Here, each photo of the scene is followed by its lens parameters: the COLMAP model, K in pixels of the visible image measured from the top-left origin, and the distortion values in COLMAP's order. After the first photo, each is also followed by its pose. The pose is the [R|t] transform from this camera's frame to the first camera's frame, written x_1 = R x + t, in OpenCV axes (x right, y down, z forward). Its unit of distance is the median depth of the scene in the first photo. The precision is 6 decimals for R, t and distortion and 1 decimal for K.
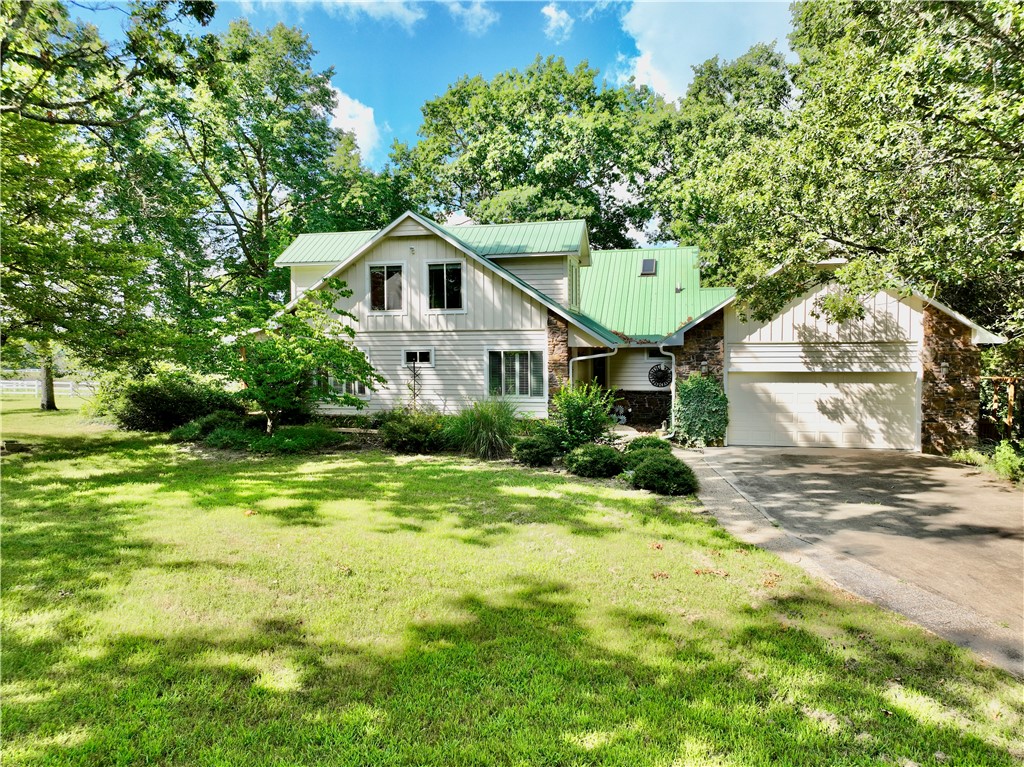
lens RADIAL K [[724.6, 0, 512.0], [0, 724.6, 383.5], [0, 0, 1]] dist [-0.005487, 0.029583]
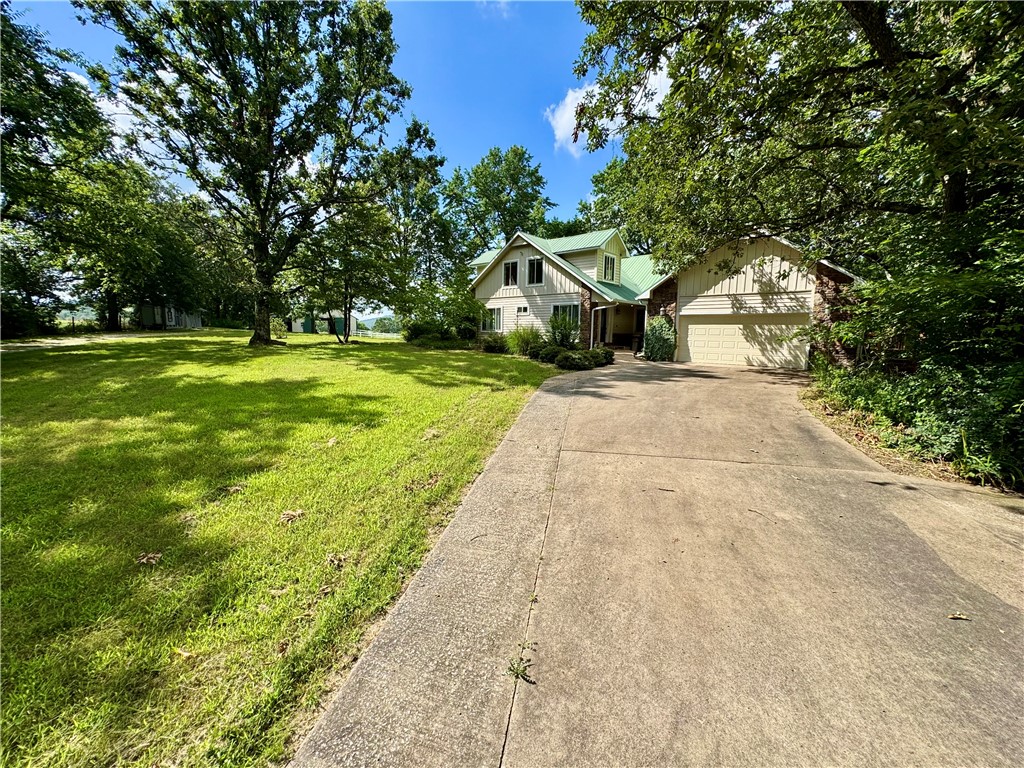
lens RADIAL K [[410.9, 0, 508.5], [0, 410.9, 383.6], [0, 0, 1]] dist [0.001878, 0.000129]
pose [[0.876015, 0.081099, -0.475416, 0.381296], [-0.047117, 0.995436, 0.082988, 0.071158], [0.479976, -0.050299, 0.875838, 0.013135]]
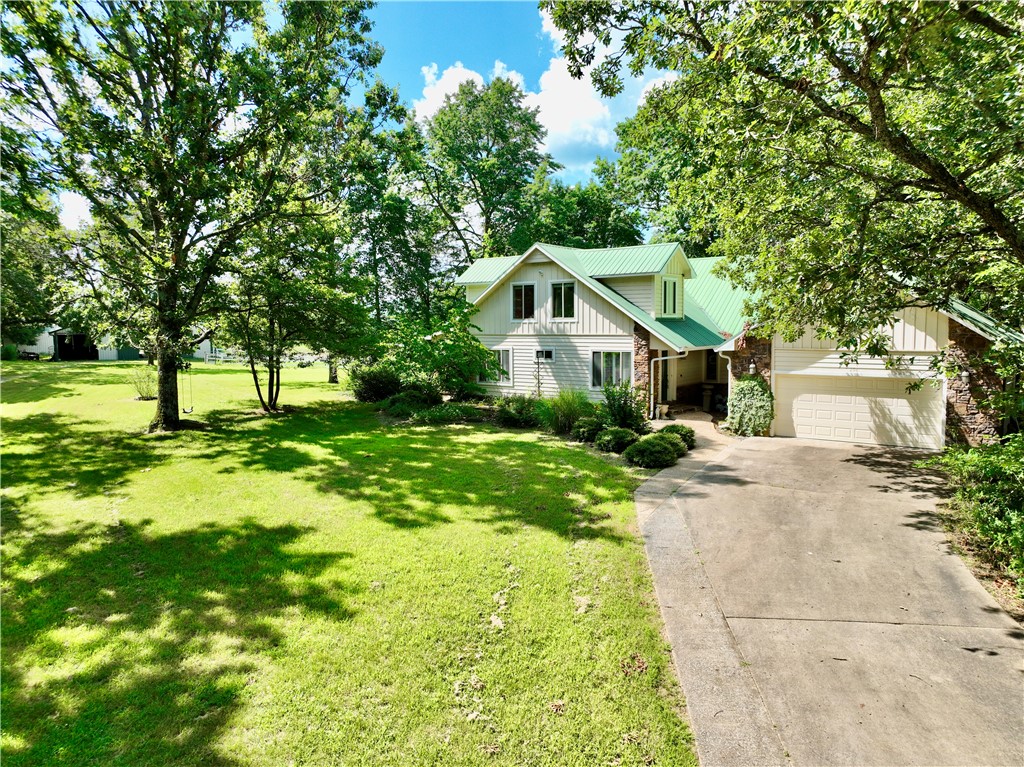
lens RADIAL K [[724.6, 0, 512.0], [0, 724.6, 383.5], [0, 0, 1]] dist [-0.005487, 0.029583]
pose [[0.917638, 0.032483, -0.396087, 0.344604], [-0.018088, 0.999035, 0.040025, -0.036648], [0.397005, -0.029564, 0.917340, -0.231916]]
